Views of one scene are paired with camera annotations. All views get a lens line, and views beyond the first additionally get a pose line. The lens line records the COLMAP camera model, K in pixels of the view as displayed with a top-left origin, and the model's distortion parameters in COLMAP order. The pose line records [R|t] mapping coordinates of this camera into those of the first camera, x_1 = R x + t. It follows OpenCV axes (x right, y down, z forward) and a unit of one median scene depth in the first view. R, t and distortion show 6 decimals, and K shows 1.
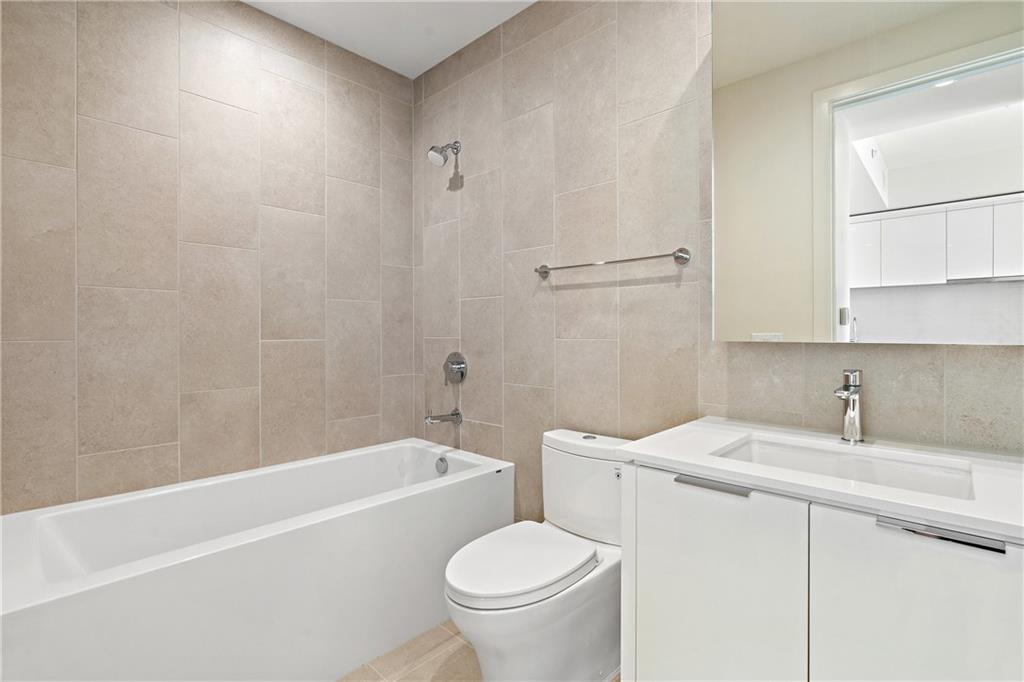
lens RADIAL K [[475.6, 0, 512.5], [0, 475.6, 334.6], [0, 0, 1]] dist [-0.000755, -0.000070]
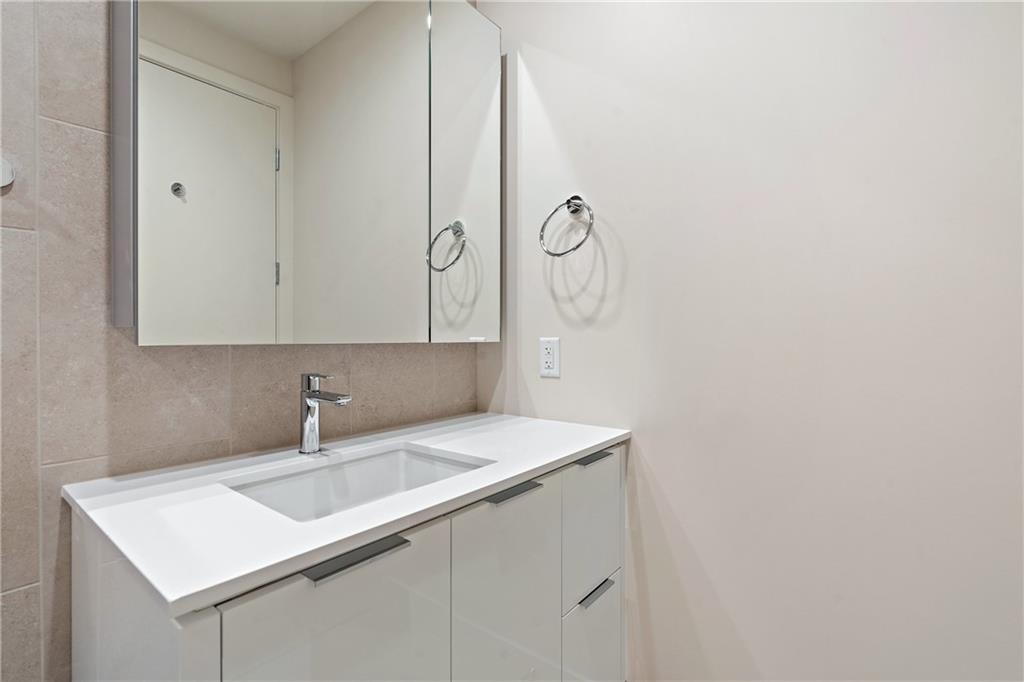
lens RADIAL K [[475.6, 0, 512.2], [0, 475.6, 340.1], [0, 0, 1]] dist [-0.000755, -0.000070]
pose [[-0.076143, -0.001034, 0.997096, -0.191773], [0.011140, 0.999936, 0.001888, 0.012308], [-0.997035, 0.011251, -0.076127, 0.617978]]
